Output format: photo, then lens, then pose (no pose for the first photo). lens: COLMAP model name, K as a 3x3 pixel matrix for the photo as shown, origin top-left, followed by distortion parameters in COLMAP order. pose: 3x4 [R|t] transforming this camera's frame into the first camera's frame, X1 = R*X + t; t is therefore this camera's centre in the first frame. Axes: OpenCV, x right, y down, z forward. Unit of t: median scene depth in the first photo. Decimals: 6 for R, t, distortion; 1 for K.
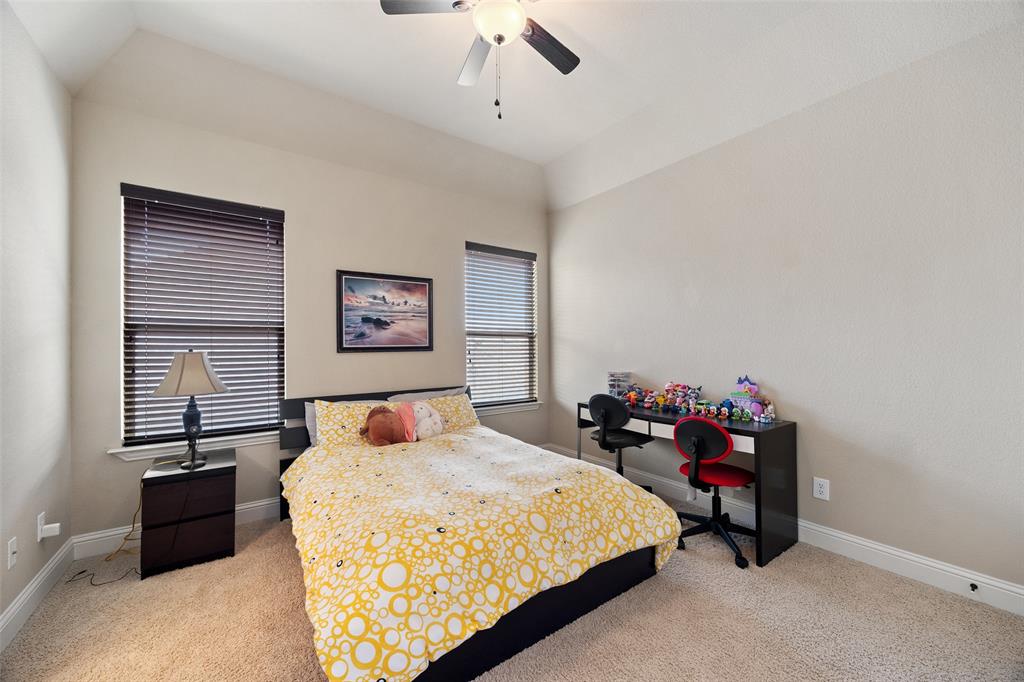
lens RADIAL K [[391.6, 0, 511.3], [0, 391.6, 345.1], [0, 0, 1]] dist [-0.000474, -0.000037]
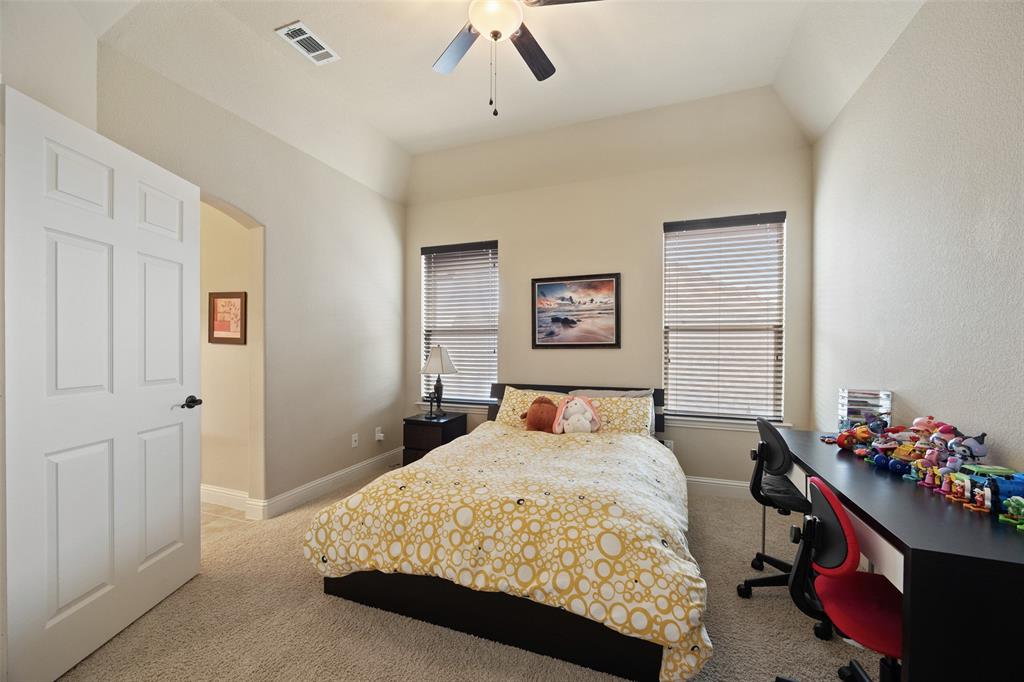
lens RADIAL K [[391.6, 0, 511.3], [0, 391.6, 345.1], [0, 0, 1]] dist [-0.000474, -0.000037]
pose [[0.558535, 0.004739, -0.829468, 0.572218], [0.000063, 0.999983, 0.005755, 0.001760], [0.829481, -0.003267, 0.558525, 0.314814]]
